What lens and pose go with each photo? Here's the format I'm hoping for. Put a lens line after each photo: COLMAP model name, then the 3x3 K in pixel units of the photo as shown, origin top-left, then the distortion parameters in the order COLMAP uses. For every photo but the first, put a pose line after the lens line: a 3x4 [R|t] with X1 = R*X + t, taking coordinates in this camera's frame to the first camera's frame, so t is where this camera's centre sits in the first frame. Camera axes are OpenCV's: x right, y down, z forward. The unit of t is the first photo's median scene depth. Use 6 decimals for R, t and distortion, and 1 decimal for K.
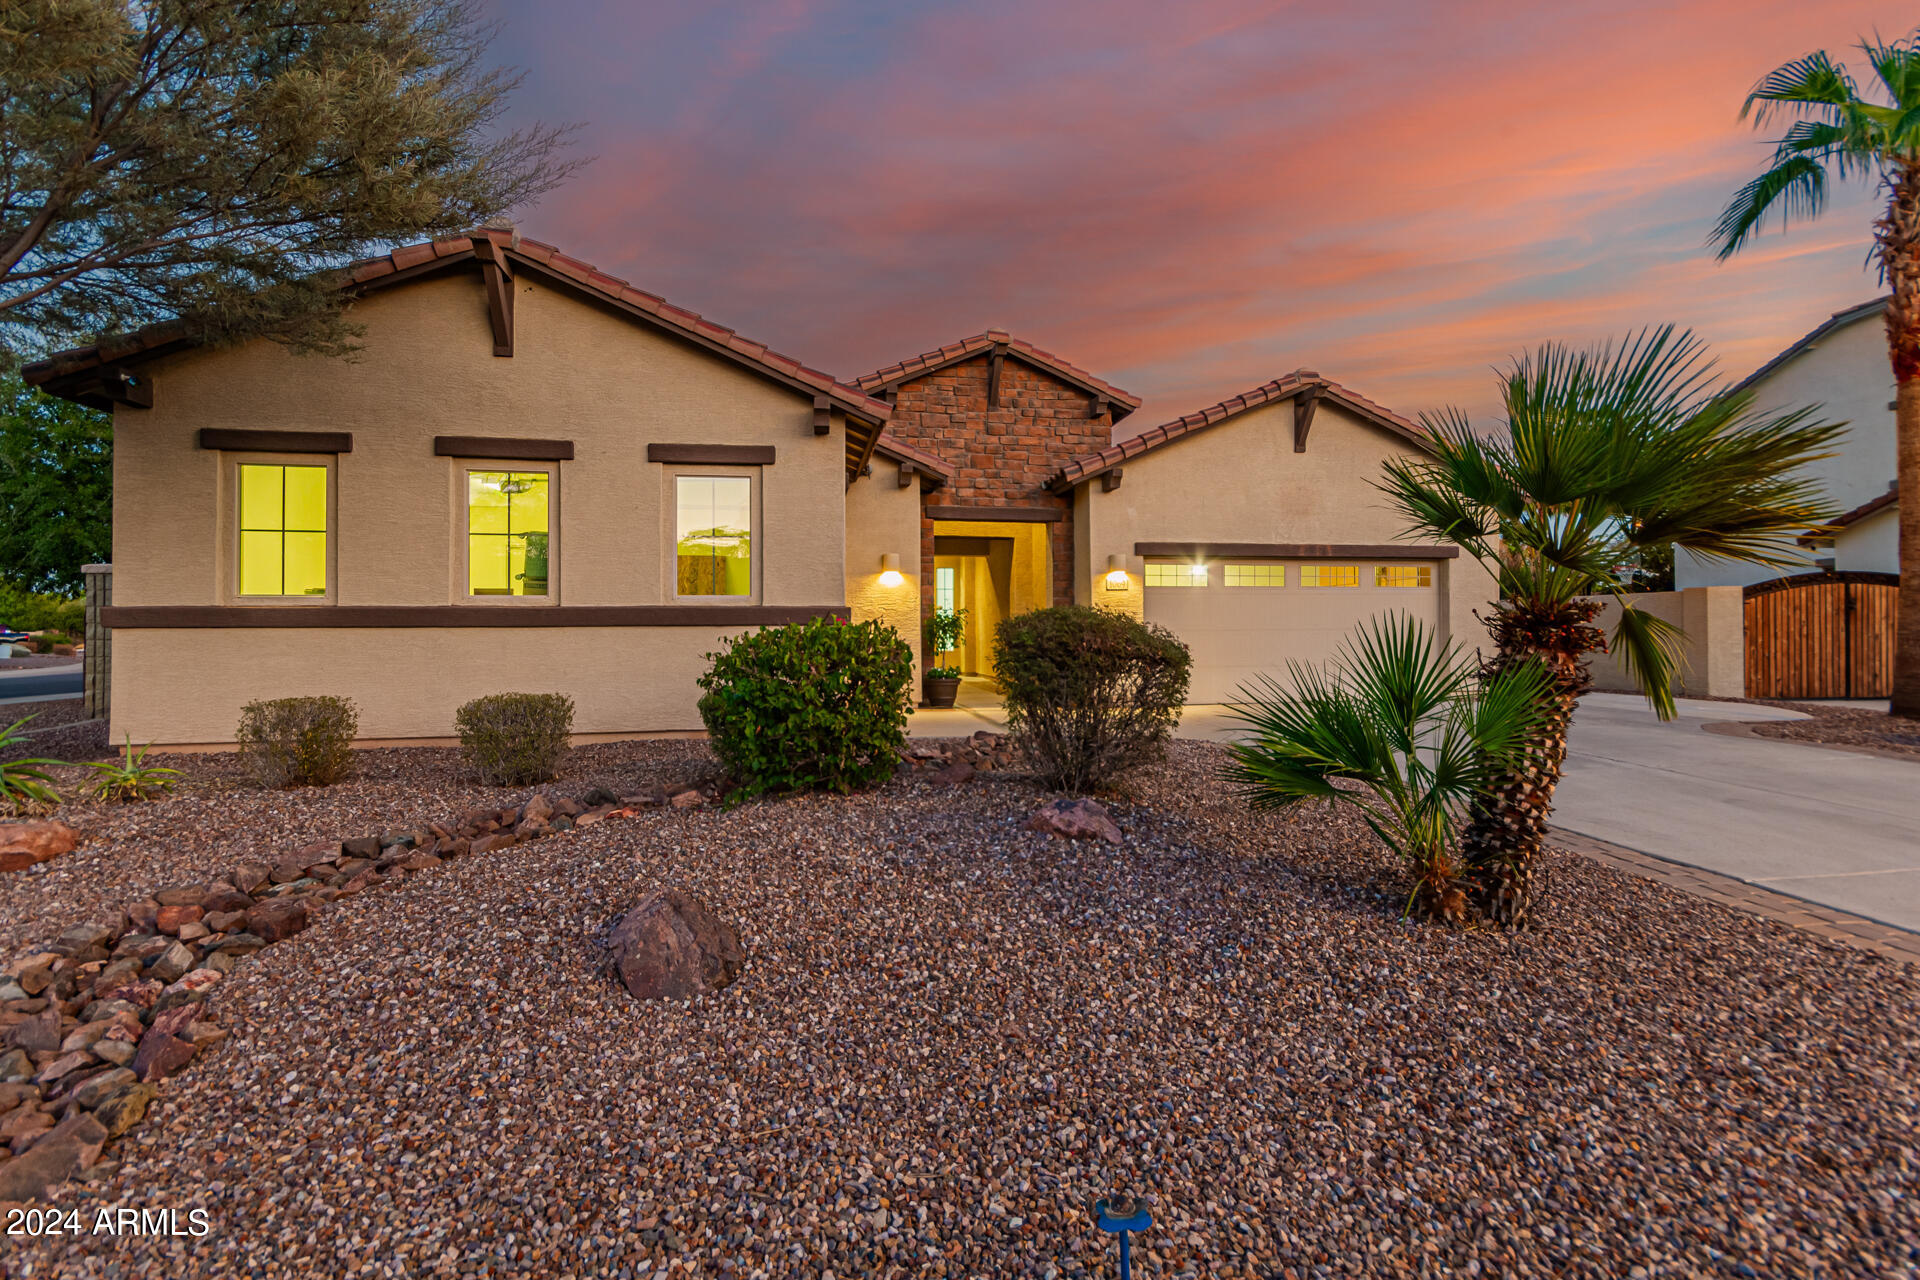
lens RADIAL K [[885.4, 0, 949.3], [0, 885.4, 626.1], [0, 0, 1]] dist [0.002329, 0.000014]
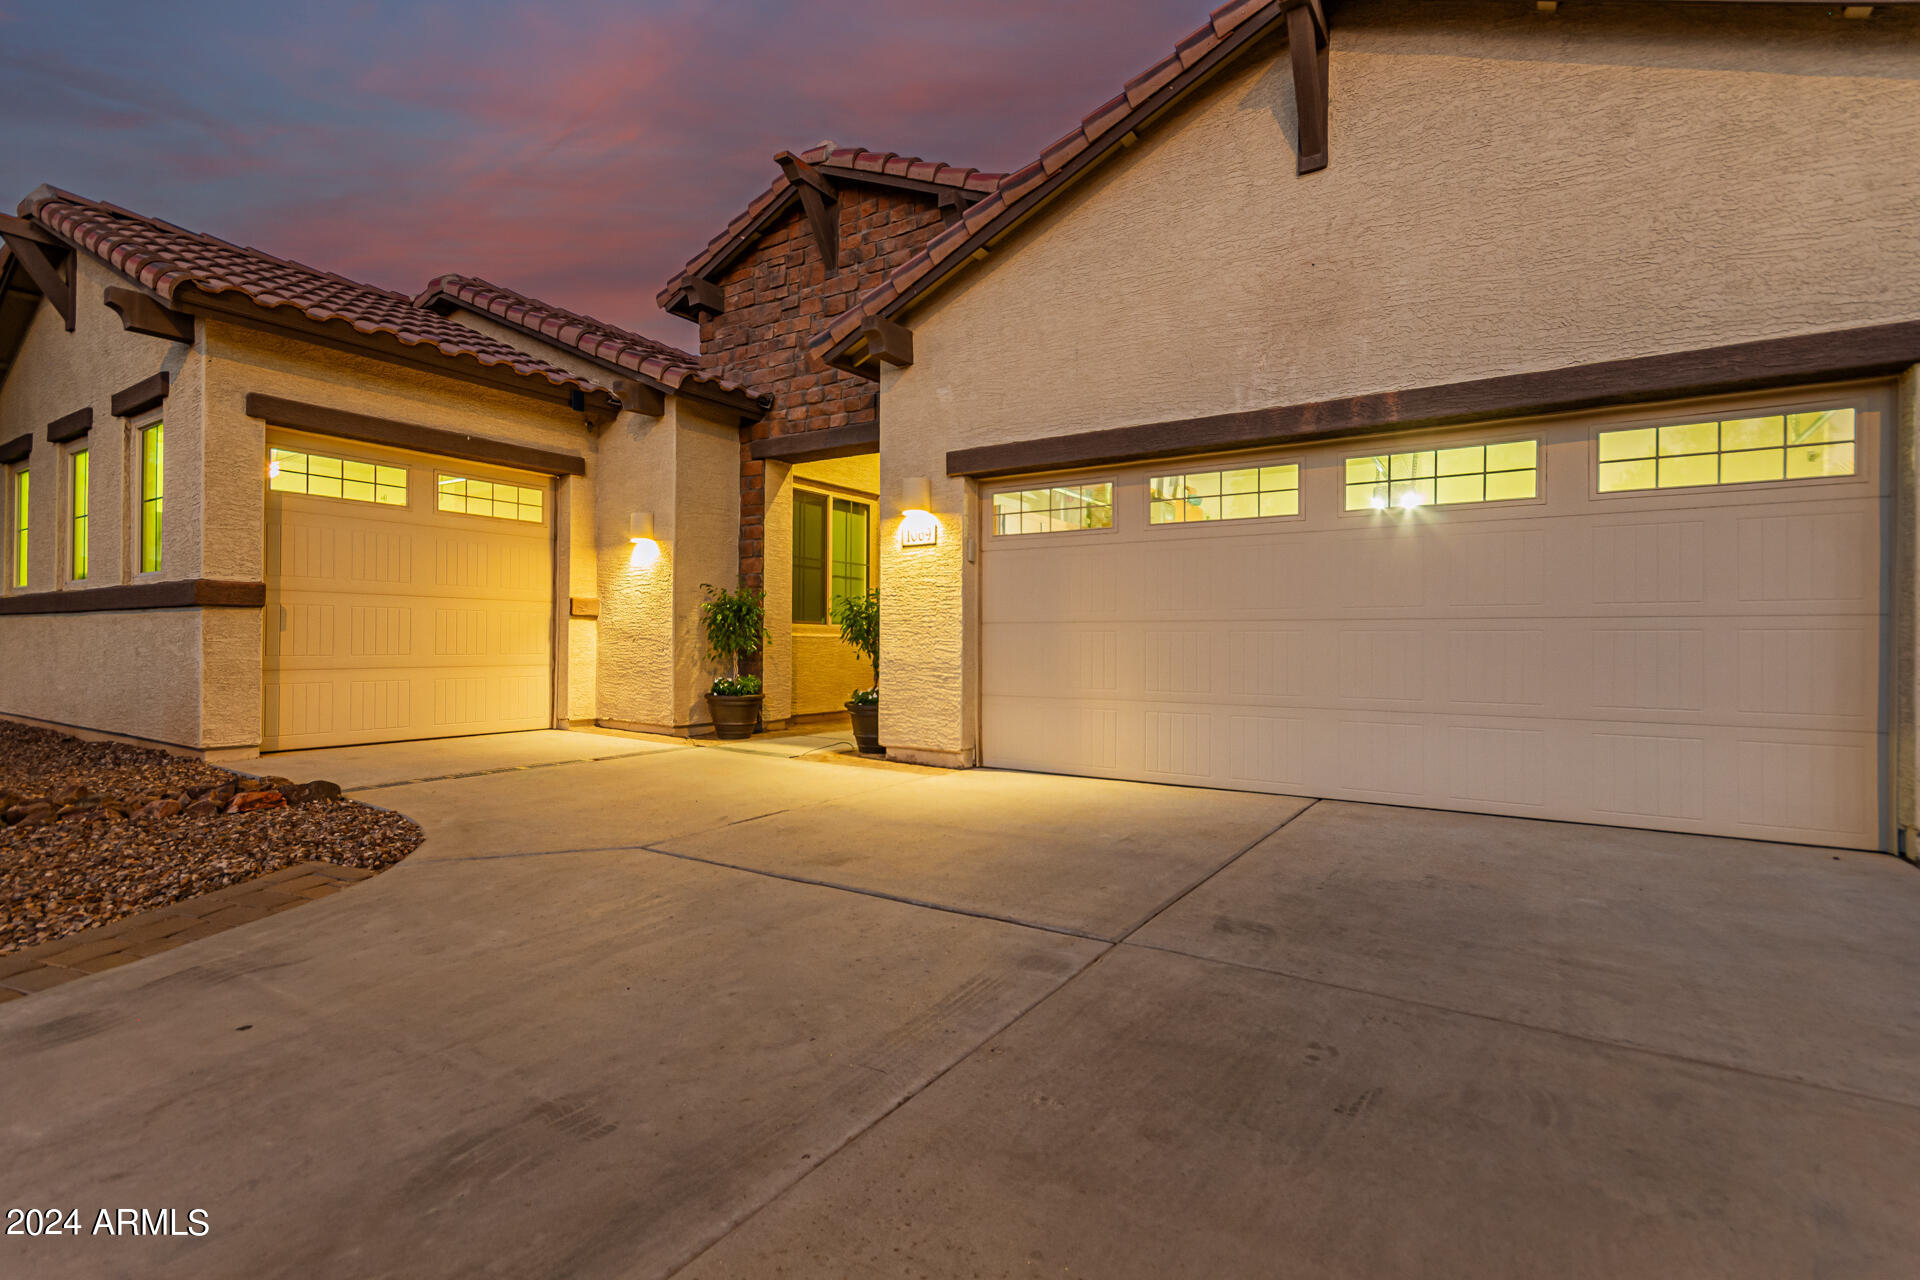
lens RADIAL K [[885.4, 0, 961.1], [0, 885.4, 634.0], [0, 0, 1]] dist [0.002329, 0.000014]
pose [[0.729873, 0.003151, -0.683575, 0.582128], [-0.010372, 0.999925, -0.006465, 0.016147], [0.683504, 0.011809, 0.729851, 0.636540]]
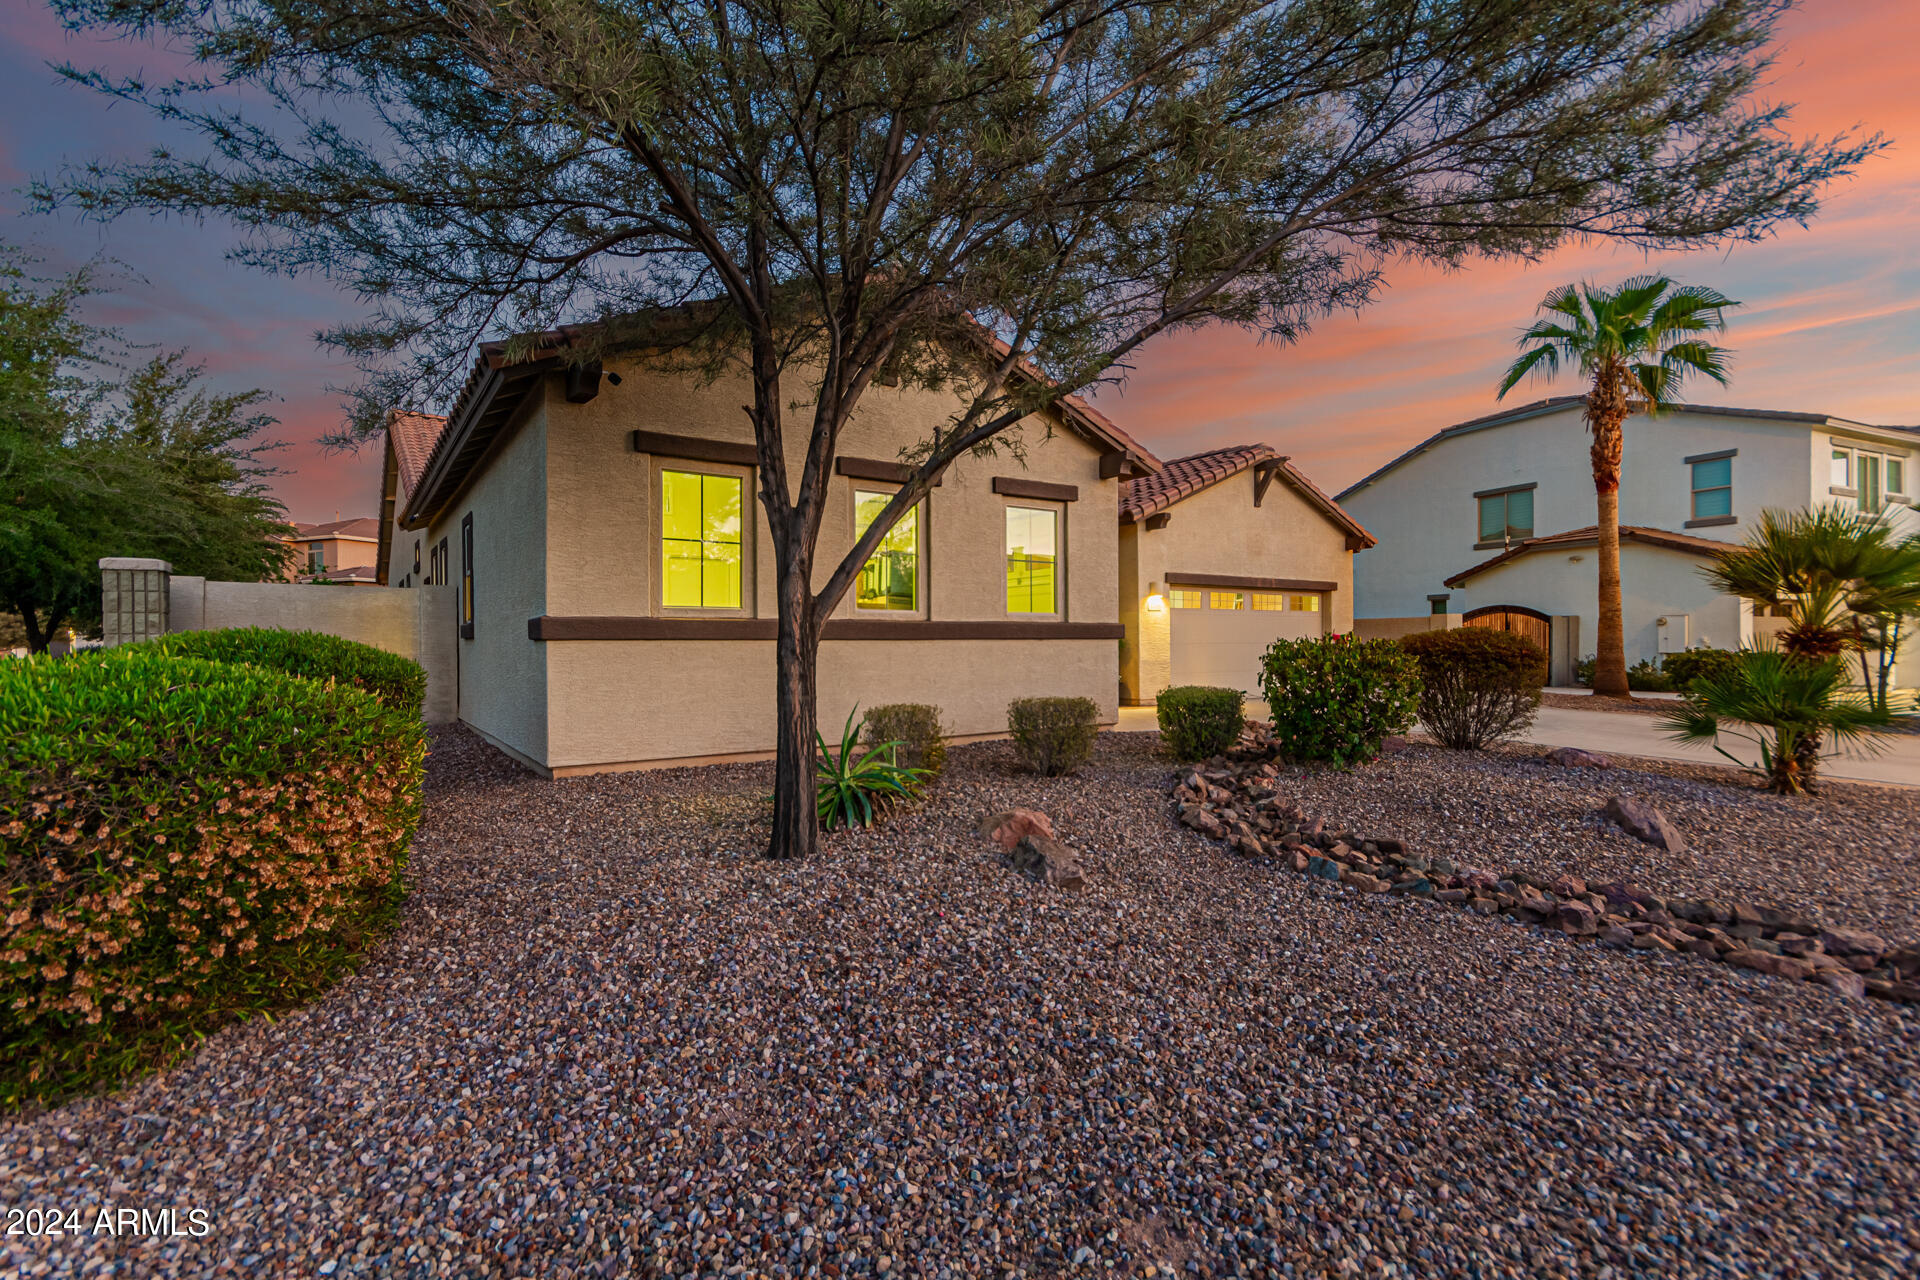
lens RADIAL K [[885.4, 0, 944.4], [0, 885.4, 638.1], [0, 0, 1]] dist [0.002329, 0.000014]
pose [[0.912710, 0.003391, 0.408594, -0.584128], [-0.002490, 0.999993, -0.002738, 0.001080], [-0.408600, 0.001481, 0.912712, 0.000572]]
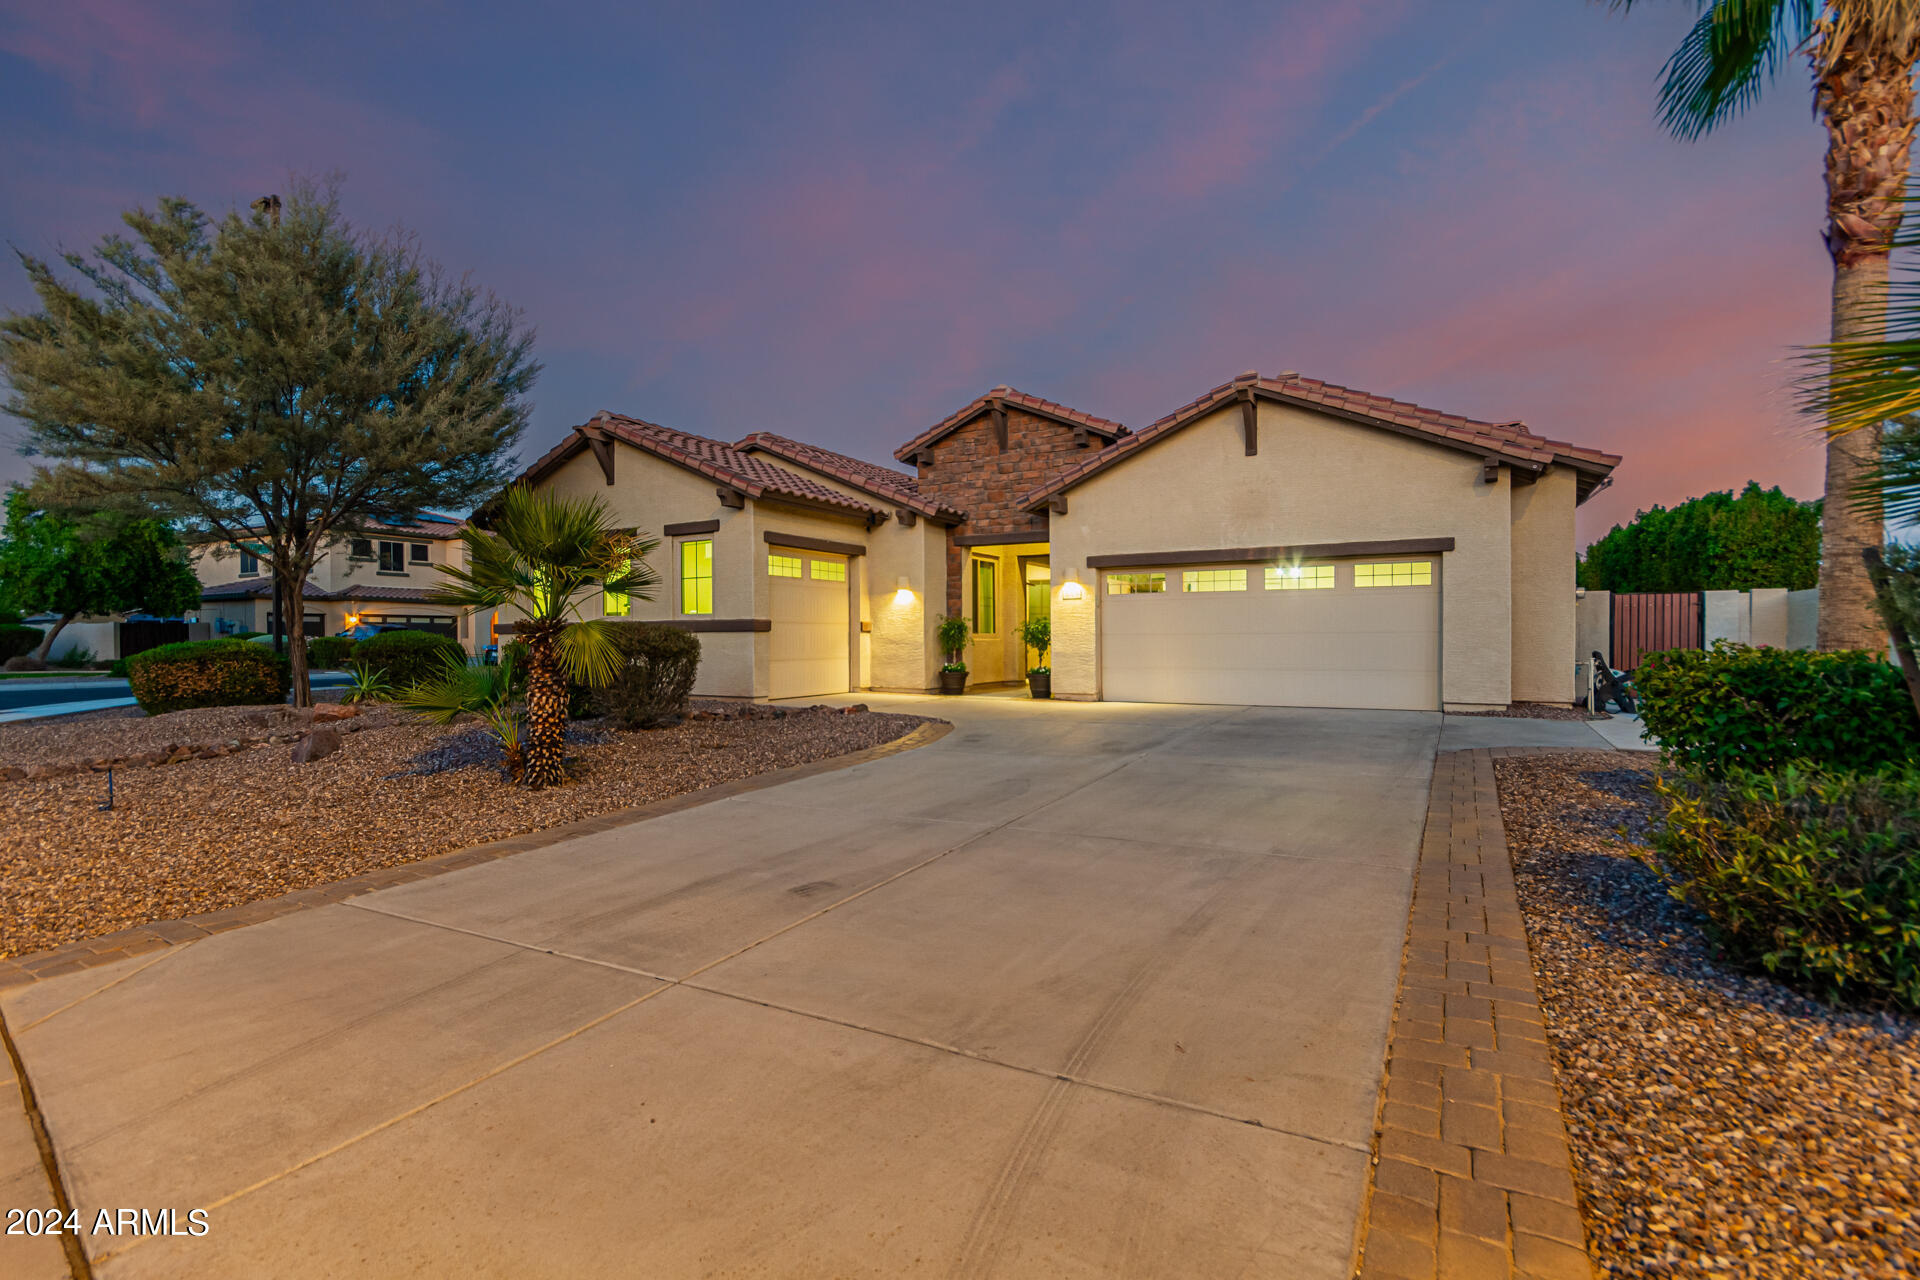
lens RADIAL K [[885.4, 0, 958.5], [0, 885.4, 649.0], [0, 0, 1]] dist [0.002329, 0.000014]
pose [[0.779443, 0.008234, -0.626419, 0.806042], [0.000771, 0.999900, 0.014103, 0.008066], [0.626473, -0.011475, 0.779359, 0.011850]]
